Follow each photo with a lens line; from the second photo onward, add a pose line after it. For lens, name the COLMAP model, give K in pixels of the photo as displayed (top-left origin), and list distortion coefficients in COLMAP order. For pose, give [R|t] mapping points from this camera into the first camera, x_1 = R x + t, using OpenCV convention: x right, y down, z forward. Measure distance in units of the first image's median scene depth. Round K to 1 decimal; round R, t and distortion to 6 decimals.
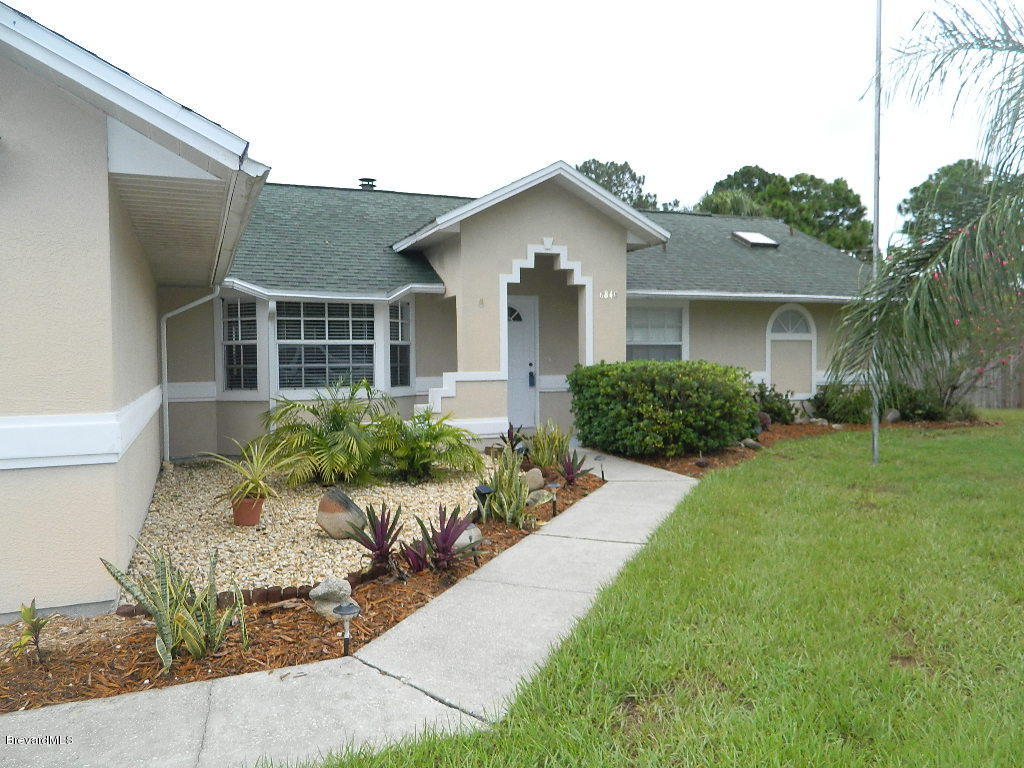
lens RADIAL K [[768.2, 0, 509.9], [0, 768.2, 381.4], [0, 0, 1]] dist [0.012113, 0.003446]
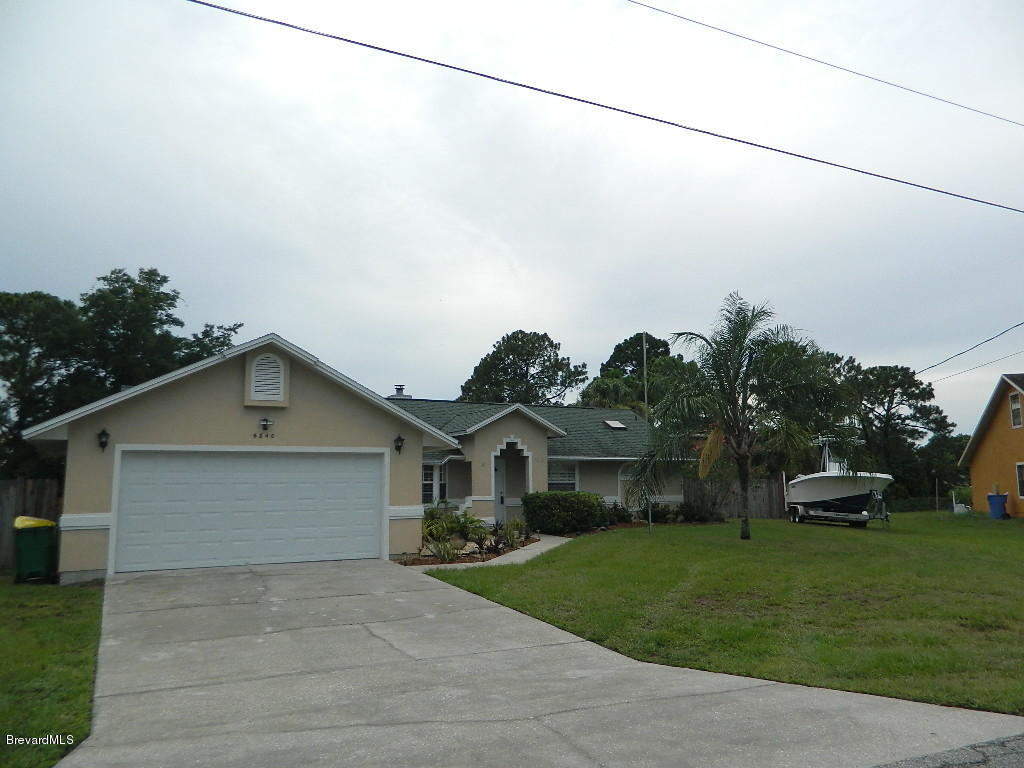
lens RADIAL K [[768.2, 0, 509.9], [0, 768.2, 381.4], [0, 0, 1]] dist [0.012113, 0.003446]
pose [[0.994776, 0.014255, 0.101082, -0.181747], [0.002373, 0.986705, -0.162507, 0.020391], [-0.102055, 0.161898, 0.981516, -1.190125]]
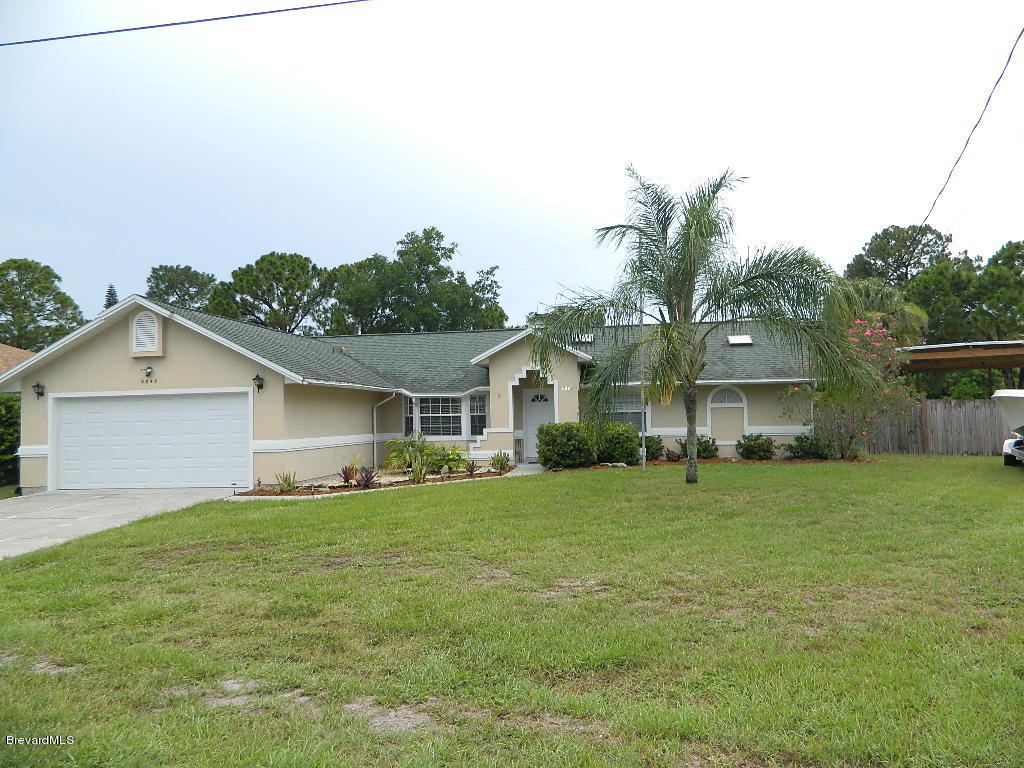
lens RADIAL K [[768.2, 0, 509.9], [0, 768.2, 381.4], [0, 0, 1]] dist [0.012113, 0.003446]
pose [[0.857672, -0.034471, -0.513041, 1.033177], [-0.000078, 0.997742, -0.067169, 0.000887], [0.514198, 0.057649, 0.855732, -0.771309]]
